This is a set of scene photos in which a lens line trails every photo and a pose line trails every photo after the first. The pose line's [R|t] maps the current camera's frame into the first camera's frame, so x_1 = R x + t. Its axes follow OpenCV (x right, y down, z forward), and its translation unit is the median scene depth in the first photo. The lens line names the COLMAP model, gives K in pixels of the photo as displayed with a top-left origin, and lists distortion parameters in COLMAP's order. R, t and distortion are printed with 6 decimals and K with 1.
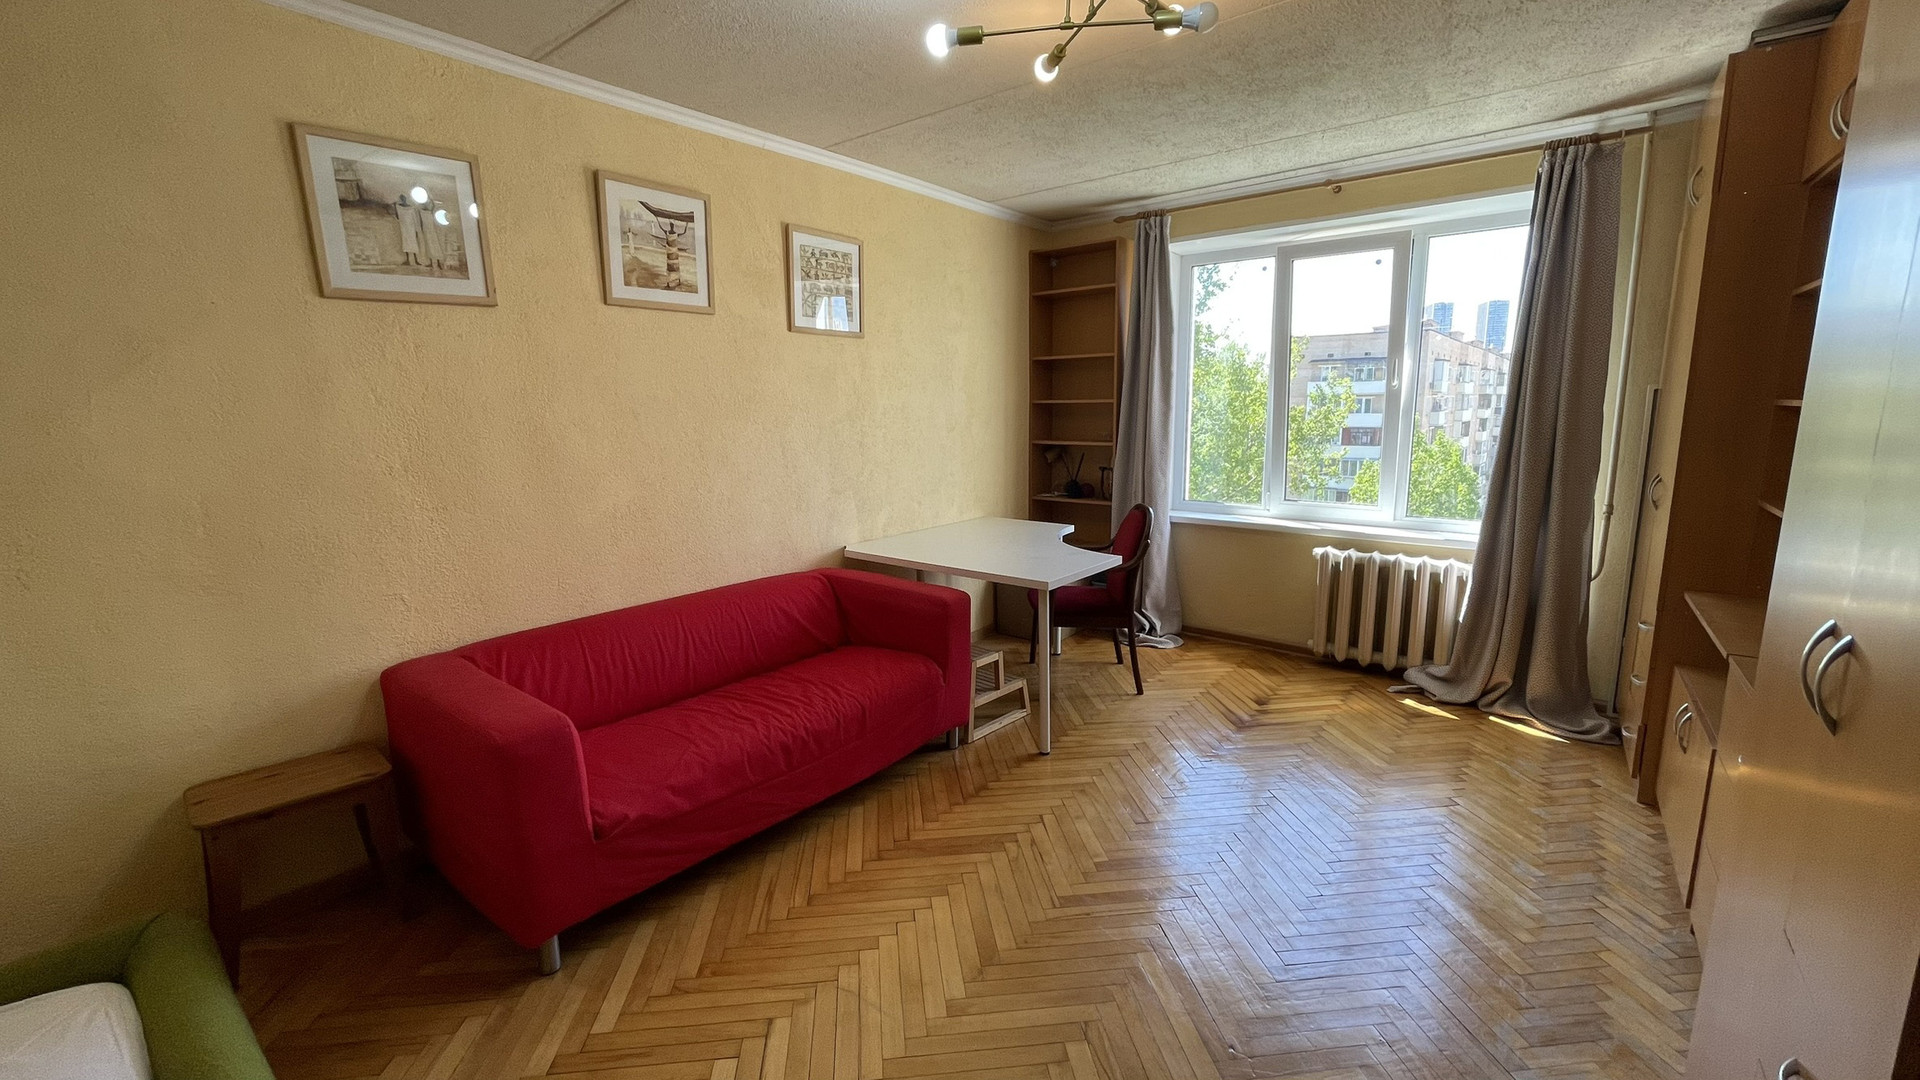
lens RADIAL K [[808.1, 0, 924.3], [0, 808.1, 543.0], [0, 0, 1]] dist [-0.000606, -0.000023]
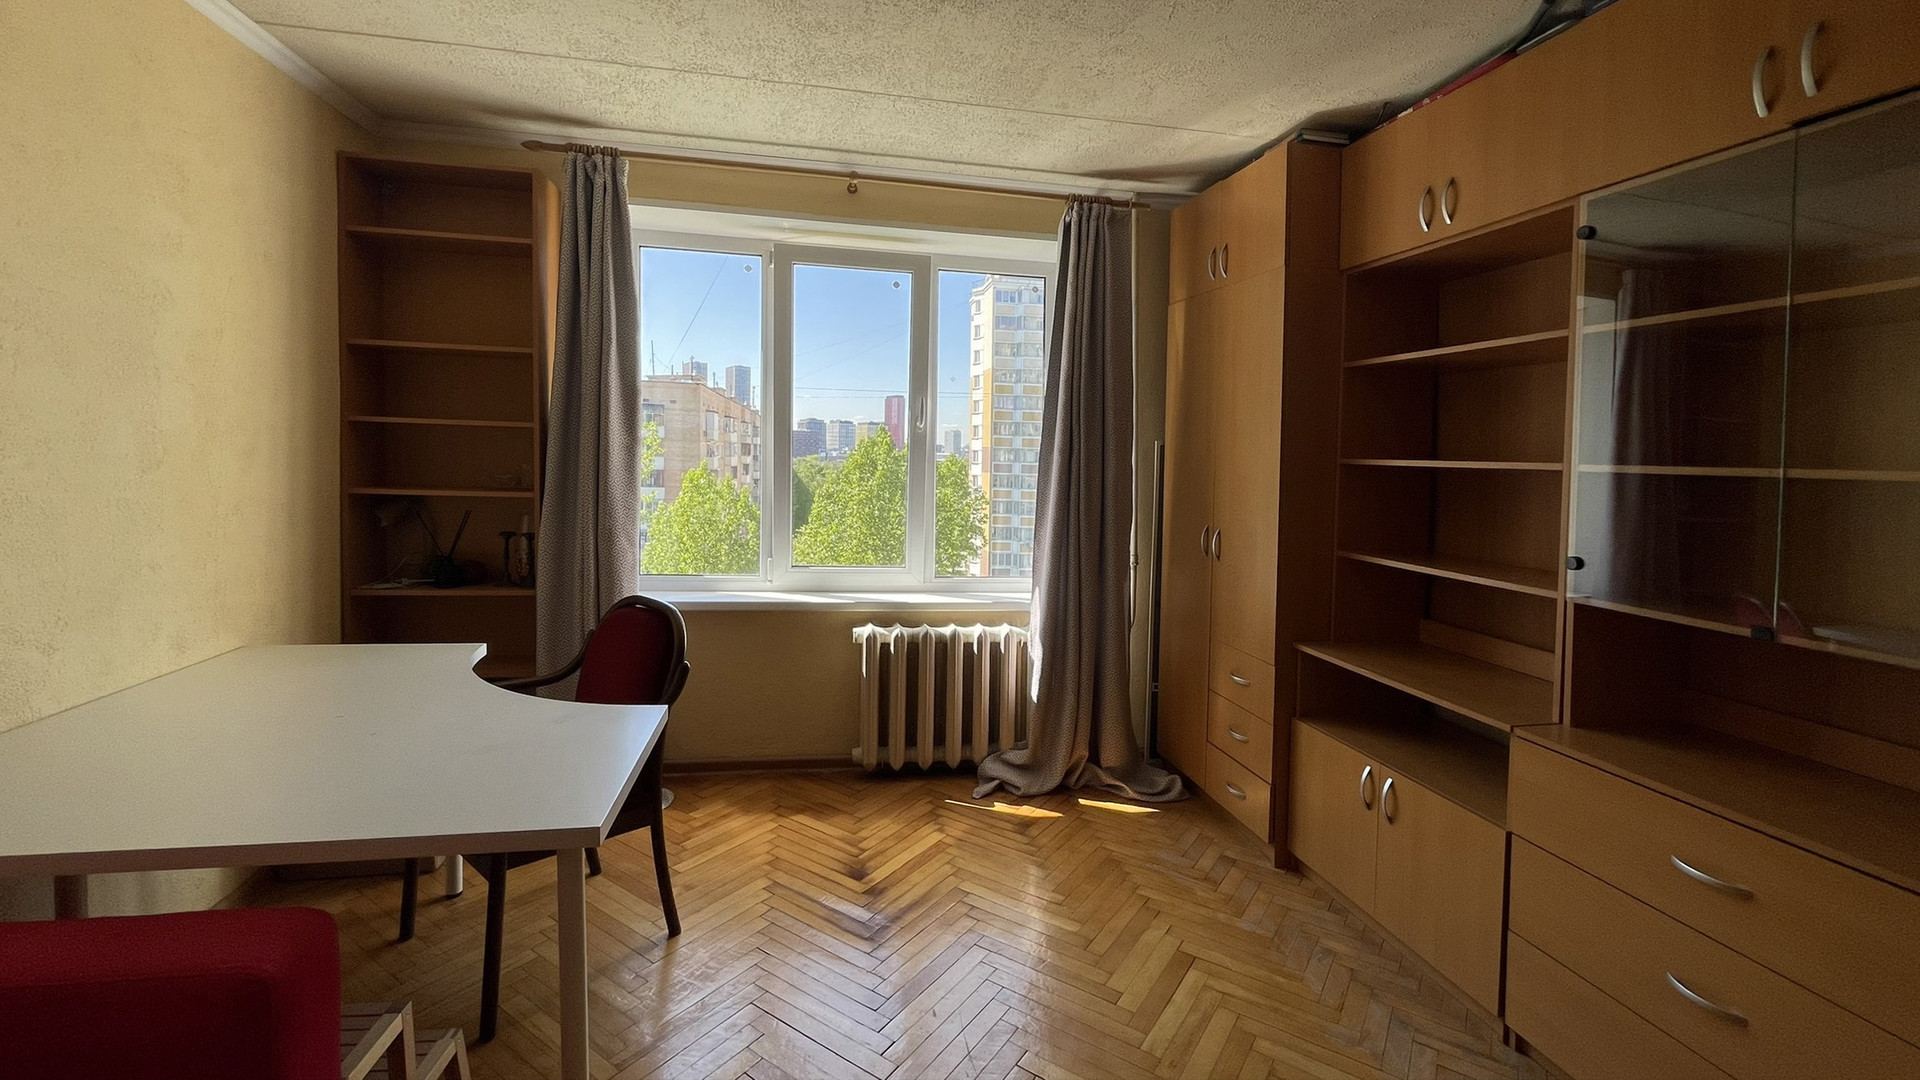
lens RADIAL K [[787.4, 0, 1005.4], [0, 787.4, 480.6], [0, 0, 1]] dist [0.000118, -0.000066]
pose [[0.589724, 0.007096, 0.807574, -0.045193], [0.095332, 0.992359, -0.078335, -0.062953], [-0.801959, 0.123184, 0.584541, 0.435305]]
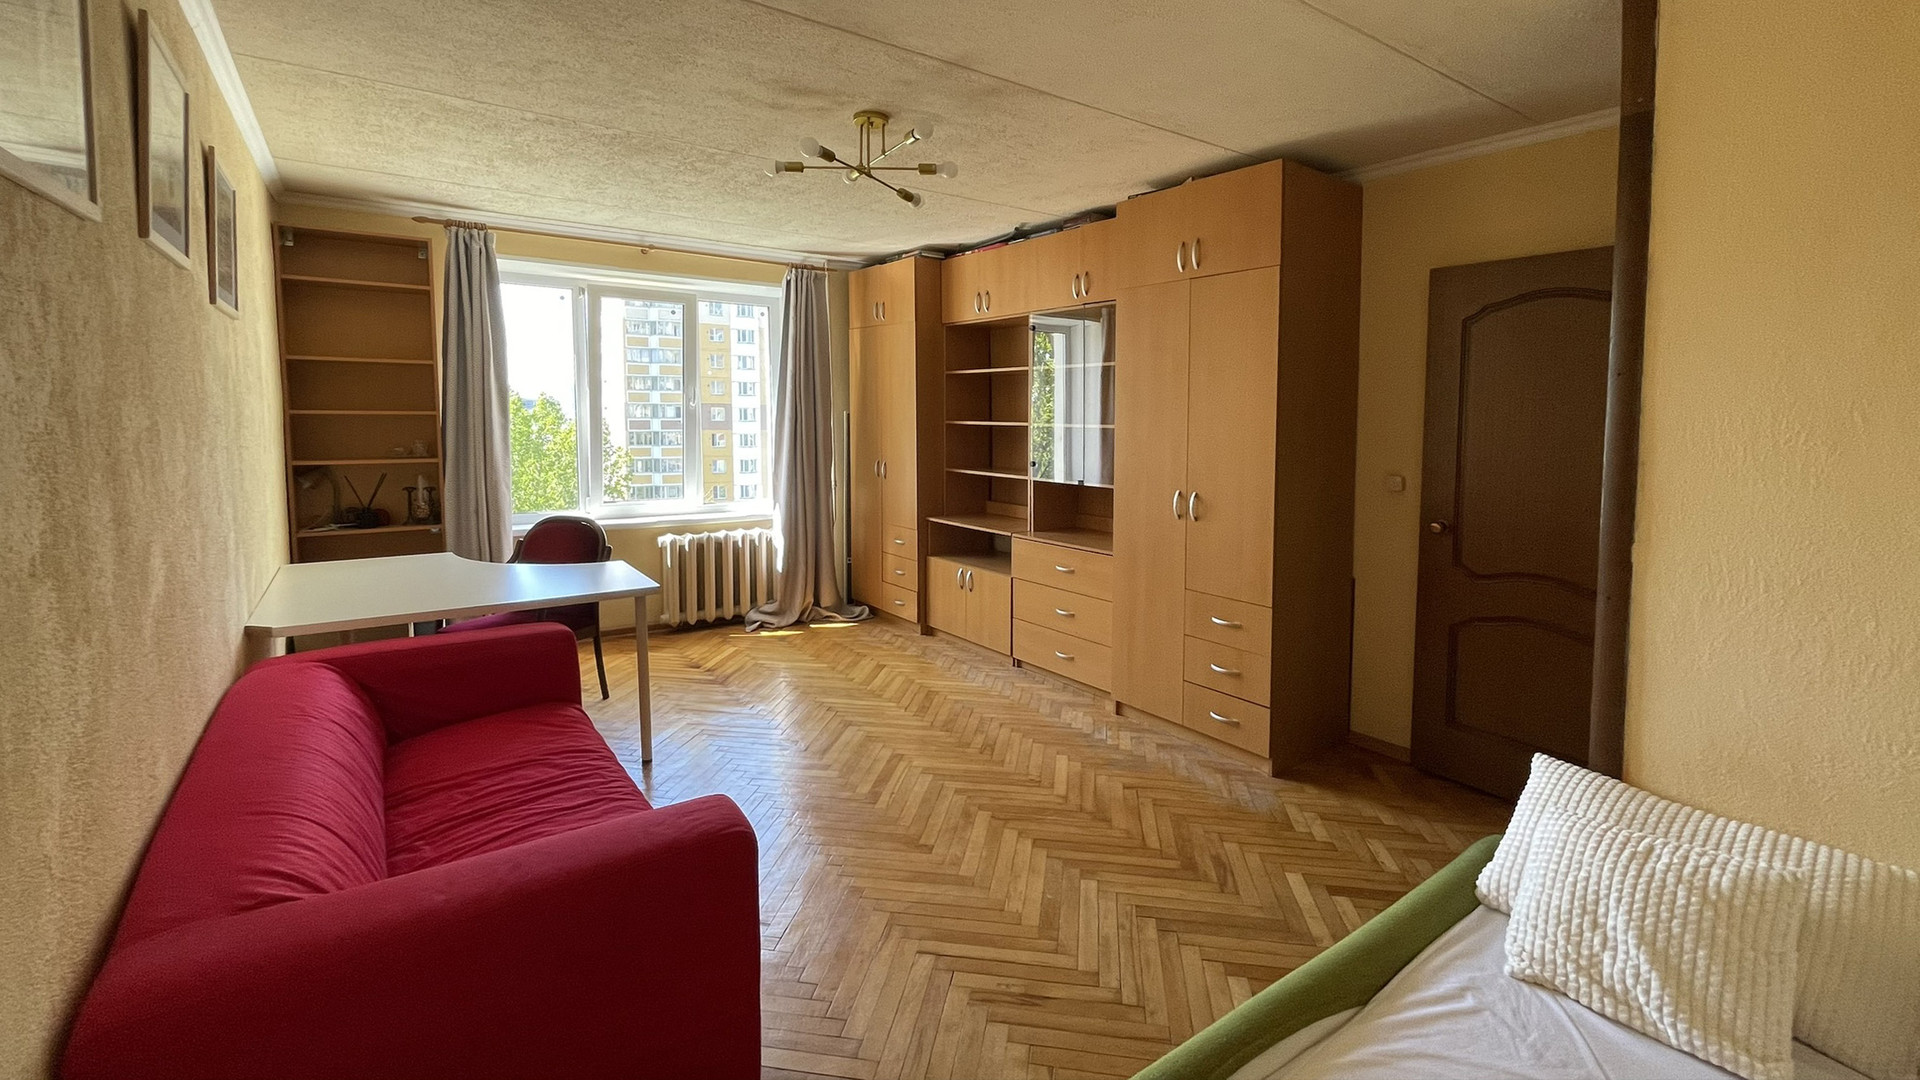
lens RADIAL K [[832.2, 0, 955.2], [0, 832.2, 431.9], [0, 0, 1]] dist [-0.000554, -0.000016]
pose [[0.245478, -0.007923, 0.969370, -0.623934], [0.151447, 0.988002, -0.030277, -0.045929], [-0.957499, 0.154240, 0.243733, 0.260775]]
